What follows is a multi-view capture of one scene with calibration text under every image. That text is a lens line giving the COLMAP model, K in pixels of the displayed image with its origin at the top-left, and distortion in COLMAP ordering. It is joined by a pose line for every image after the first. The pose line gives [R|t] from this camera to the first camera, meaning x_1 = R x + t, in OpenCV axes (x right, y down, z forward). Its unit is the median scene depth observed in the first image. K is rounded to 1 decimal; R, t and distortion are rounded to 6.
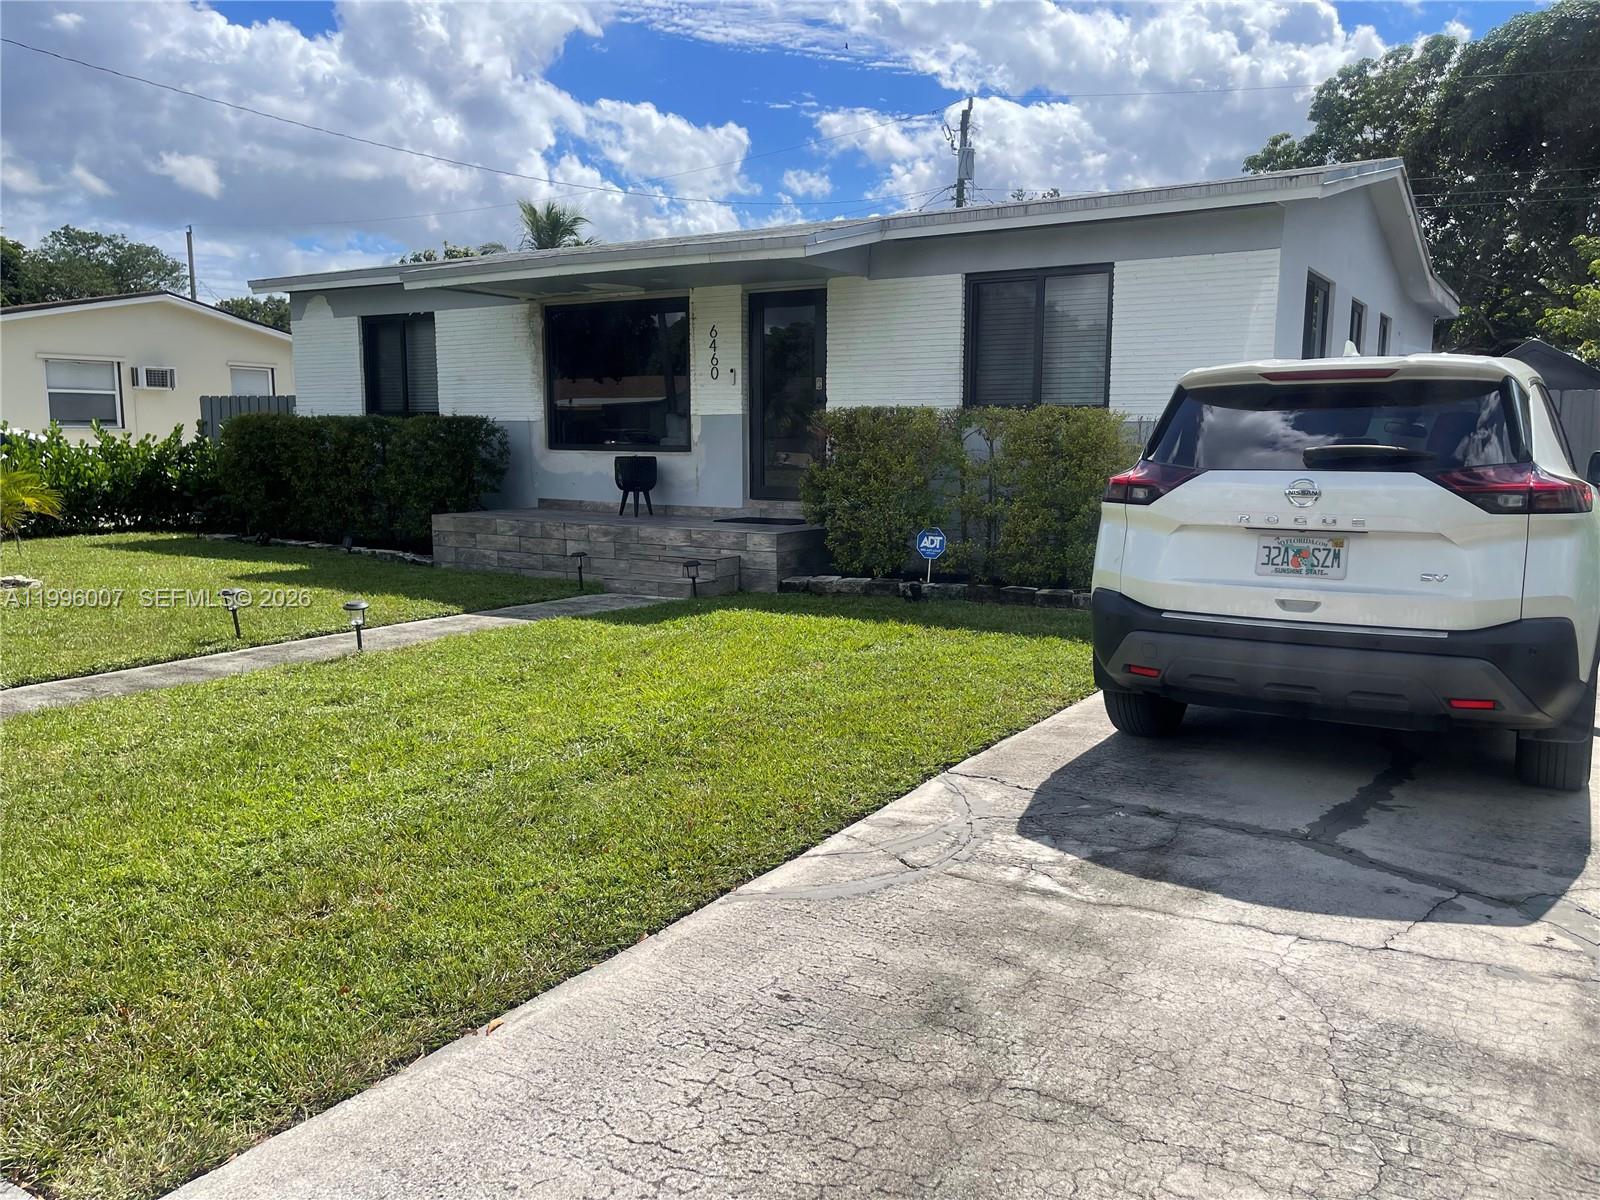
lens RADIAL K [[1179.9, 0, 801.1], [0, 1179.9, 602.5], [0, 0, 1]] dist [0.051815, 0.000372]
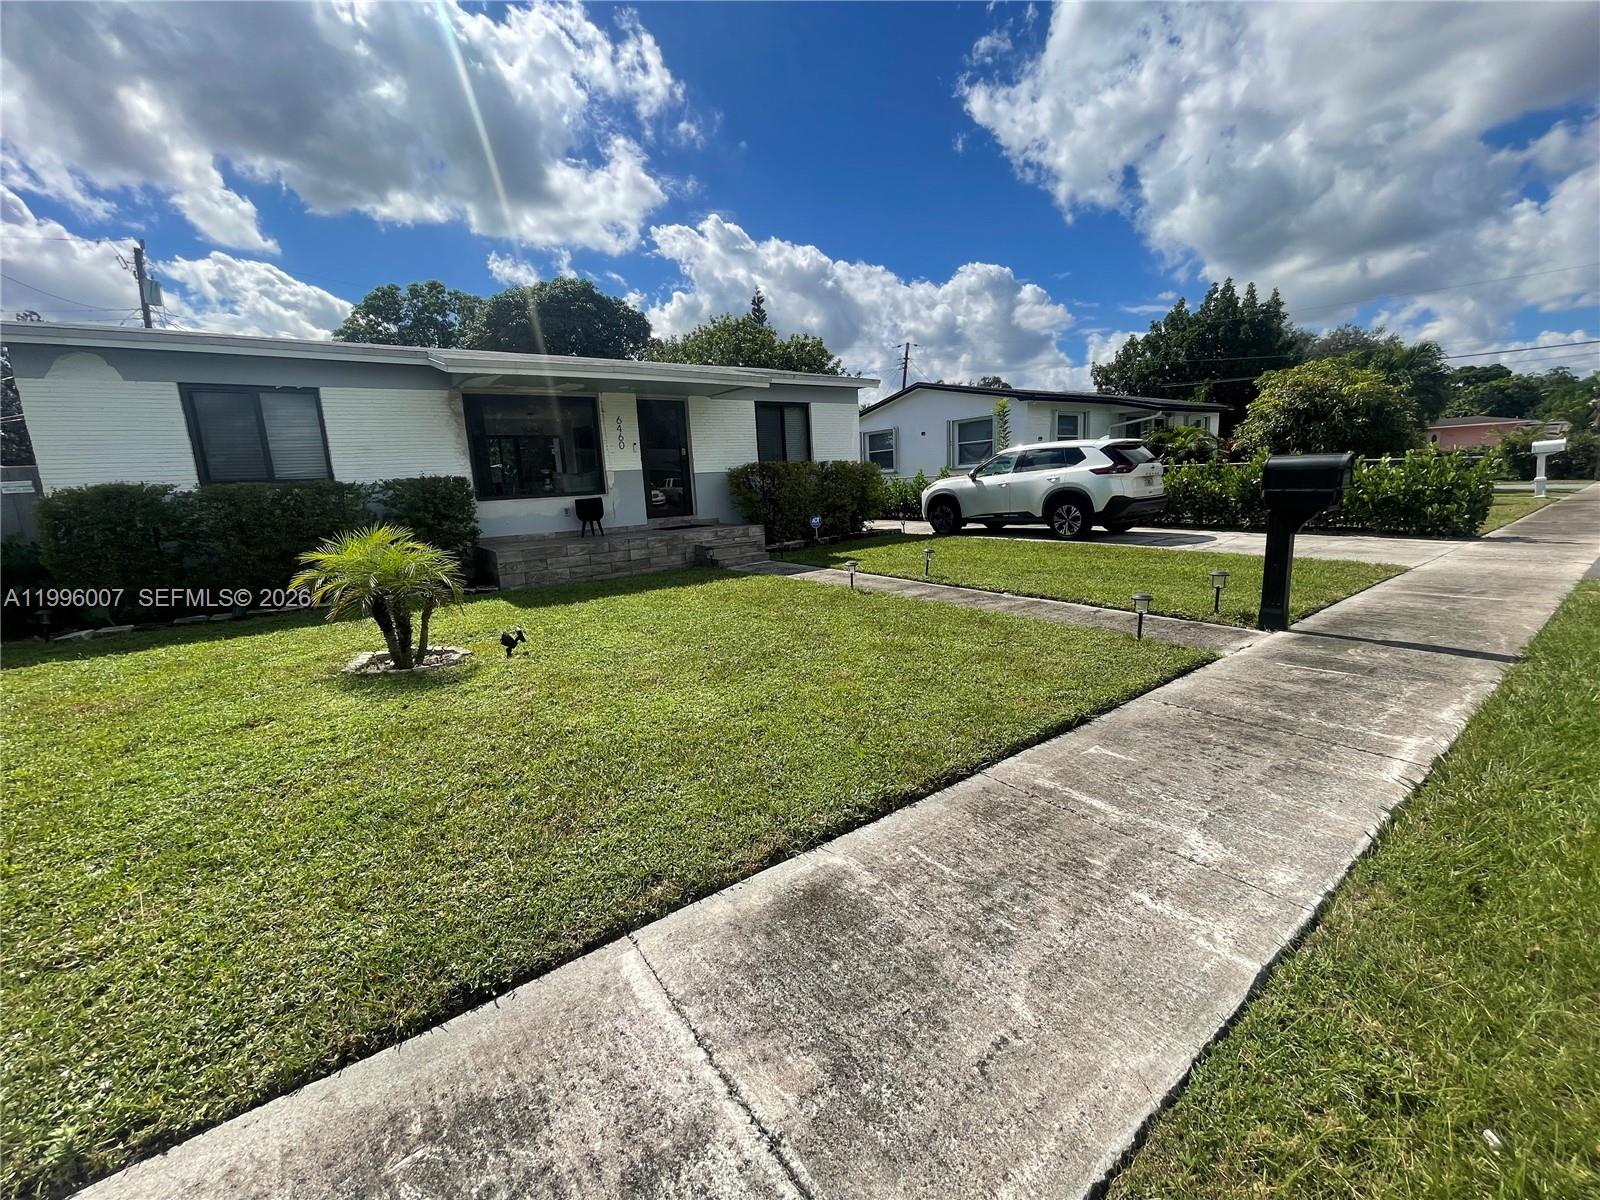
lens RADIAL K [[643.5, 0, 798.6], [0, 643.5, 597.7], [0, 0, 1]] dist [-0.000885, 0.000096]
pose [[0.390069, -0.190560, 0.900851, -0.827289], [0.182116, 0.974990, 0.127387, -0.055077], [-0.902596, 0.114370, 0.415018, 0.424530]]
